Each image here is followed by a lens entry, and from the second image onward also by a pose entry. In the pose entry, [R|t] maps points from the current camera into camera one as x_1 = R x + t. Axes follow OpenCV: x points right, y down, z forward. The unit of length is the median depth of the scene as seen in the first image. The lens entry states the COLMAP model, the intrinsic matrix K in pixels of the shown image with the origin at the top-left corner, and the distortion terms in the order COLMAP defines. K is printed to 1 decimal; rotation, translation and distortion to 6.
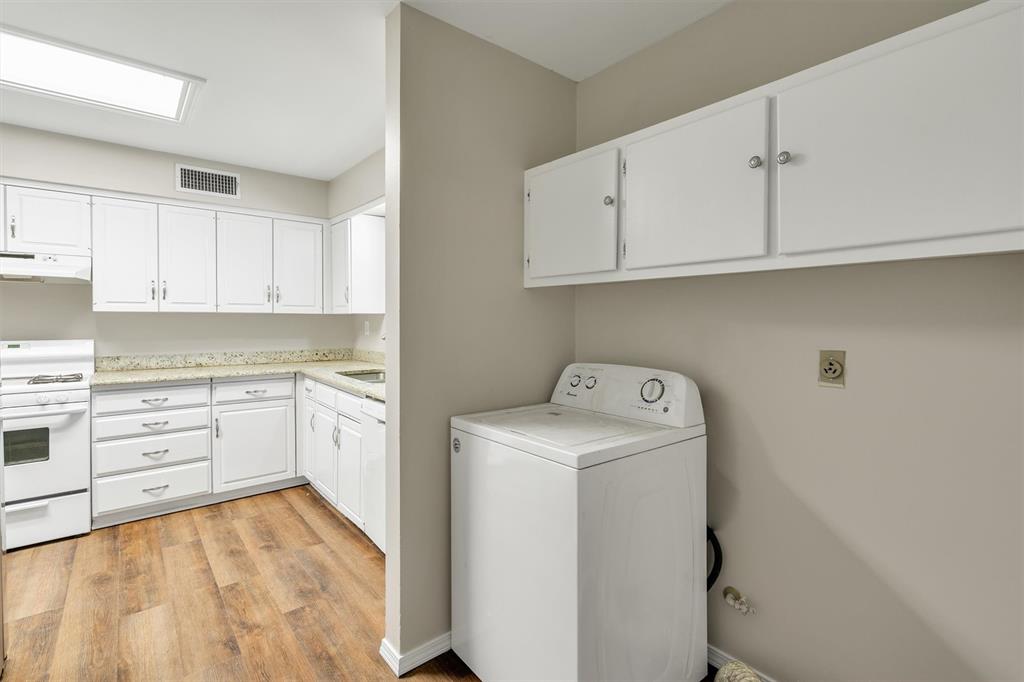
lens RADIAL K [[468.9, 0, 515.0], [0, 468.9, 327.5], [0, 0, 1]] dist [0.000014, 0.001158]
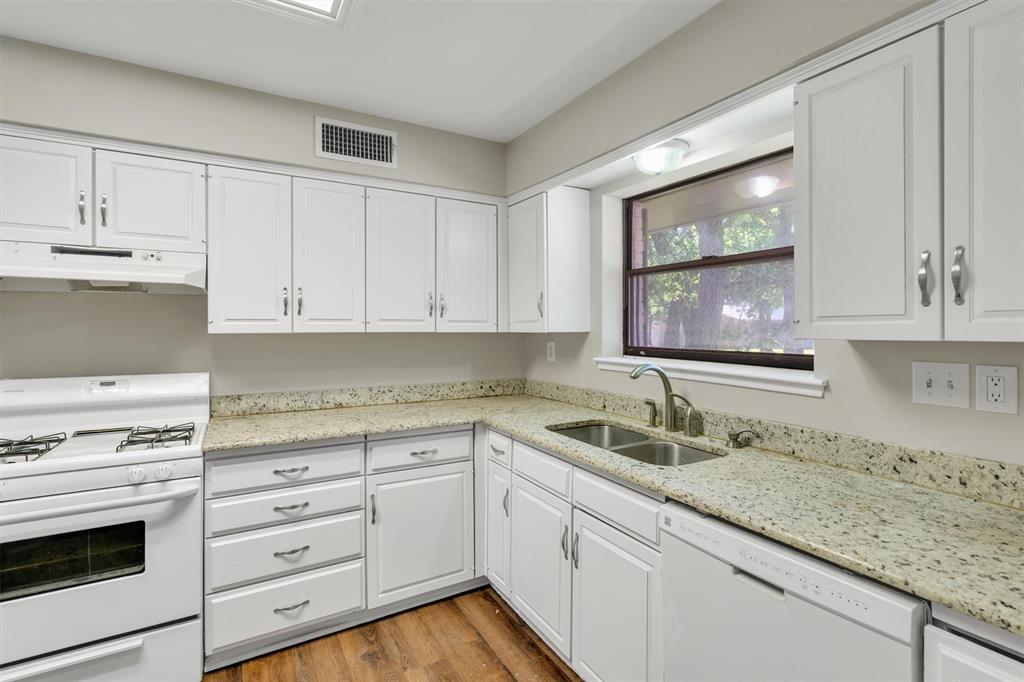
lens RADIAL K [[468.9, 0, 515.0], [0, 468.9, 327.5], [0, 0, 1]] dist [0.000014, 0.001158]
pose [[0.988289, -0.001132, -0.152592, -0.349686], [-0.000621, 0.999934, -0.011438, -0.035616], [0.152595, 0.011399, 0.988223, 0.389047]]
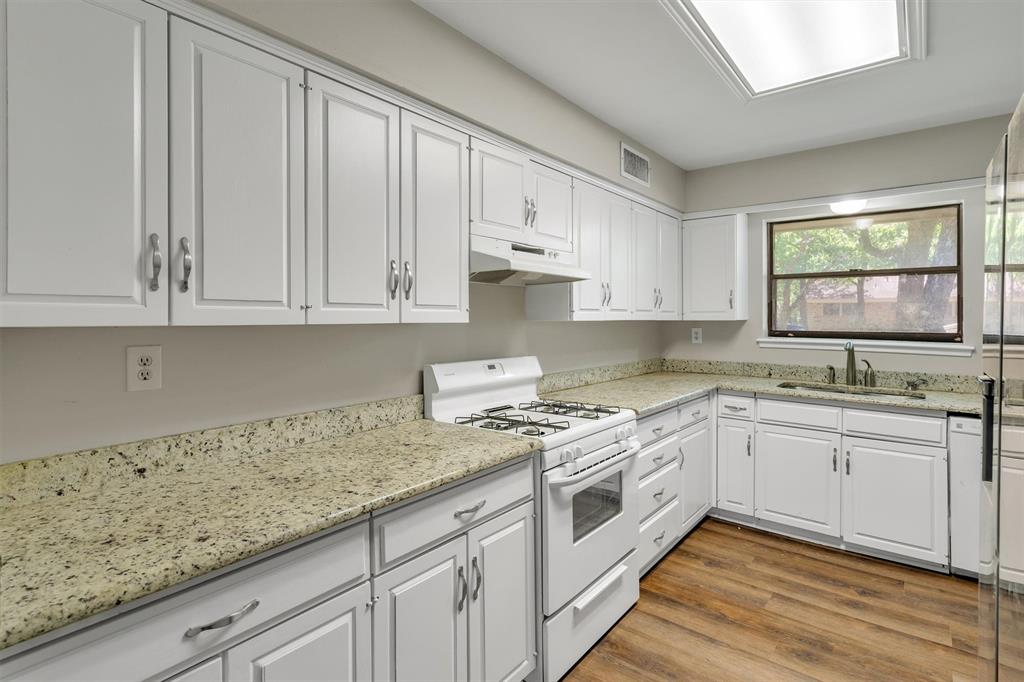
lens RADIAL K [[498.0, 0, 489.9], [0, 498.0, 319.4], [0, 0, 1]] dist [-0.000102, 0.000575]
pose [[0.980232, -0.001060, 0.197849, -1.193712], [0.002622, 0.999967, -0.007637, -0.031280], [-0.197834, 0.008004, 0.980203, 0.192545]]
